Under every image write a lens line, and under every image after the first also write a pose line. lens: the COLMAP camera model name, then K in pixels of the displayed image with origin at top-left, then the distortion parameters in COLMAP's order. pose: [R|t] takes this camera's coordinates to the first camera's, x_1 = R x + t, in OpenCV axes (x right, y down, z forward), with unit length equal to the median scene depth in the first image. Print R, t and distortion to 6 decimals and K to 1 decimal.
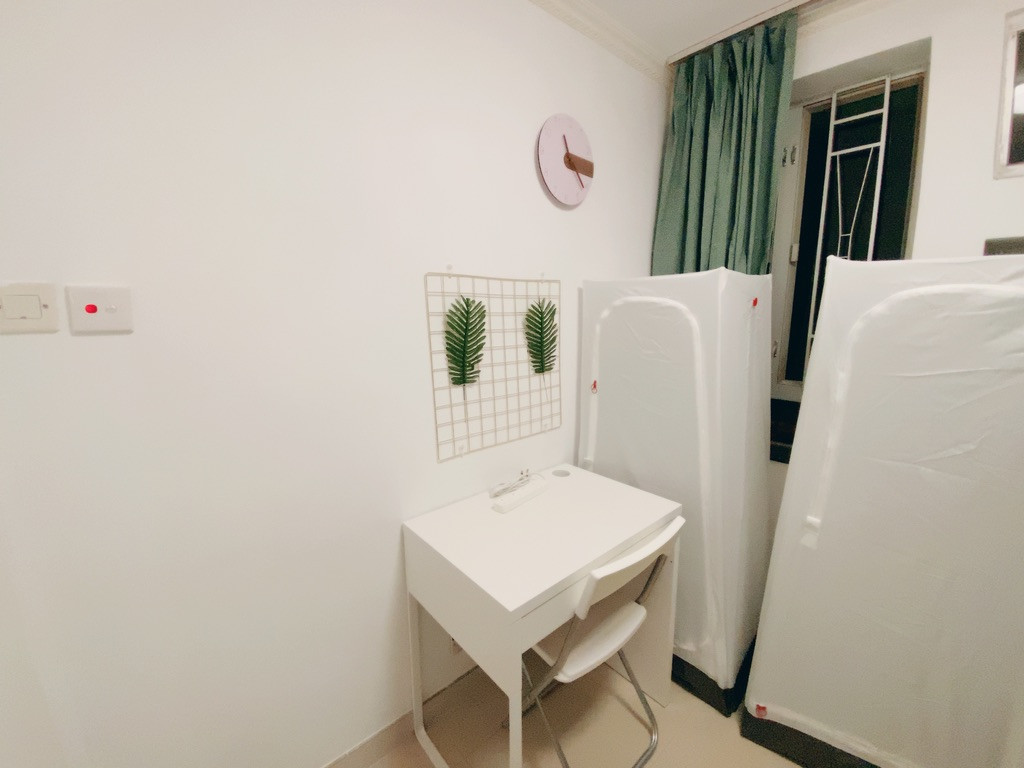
lens RADIAL K [[411.2, 0, 508.8], [0, 411.2, 385.1], [0, 0, 1]] dist [0.009377, -0.014785]
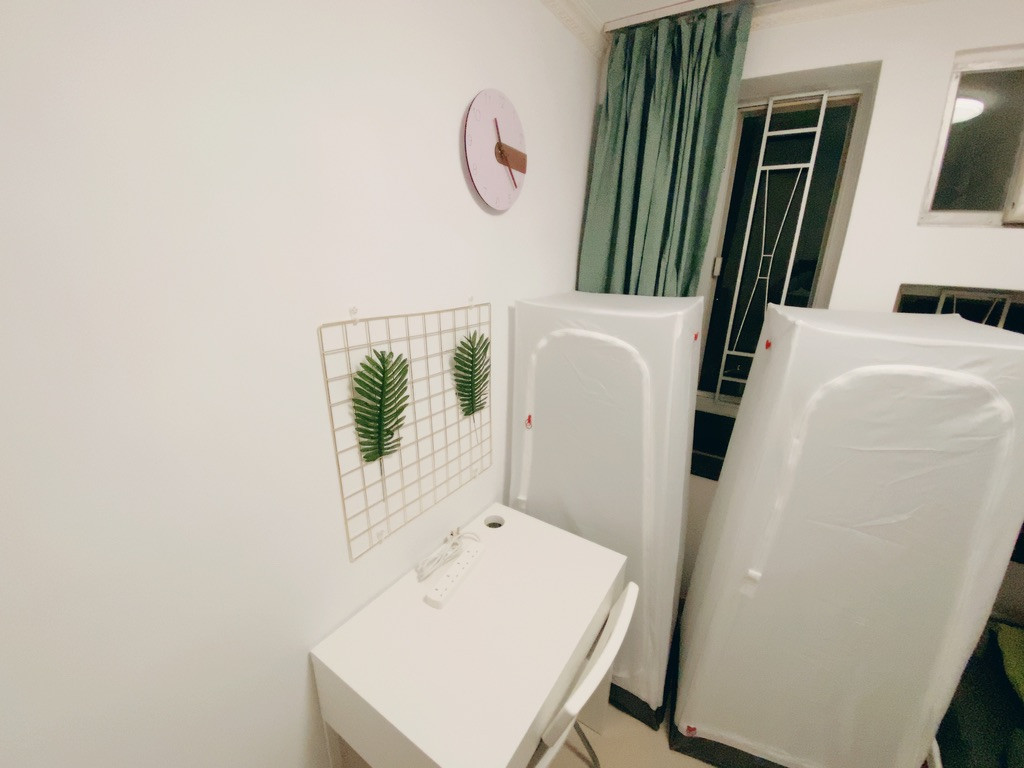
lens RADIAL K [[411.2, 0, 511.8], [0, 411.2, 385.2], [0, 0, 1]] dist [0.009377, -0.014785]
pose [[0.960951, -0.048555, 0.272425, -0.072428], [0.012201, 0.990962, 0.133584, -0.220945], [-0.276449, -0.125044, 0.952859, 0.203496]]
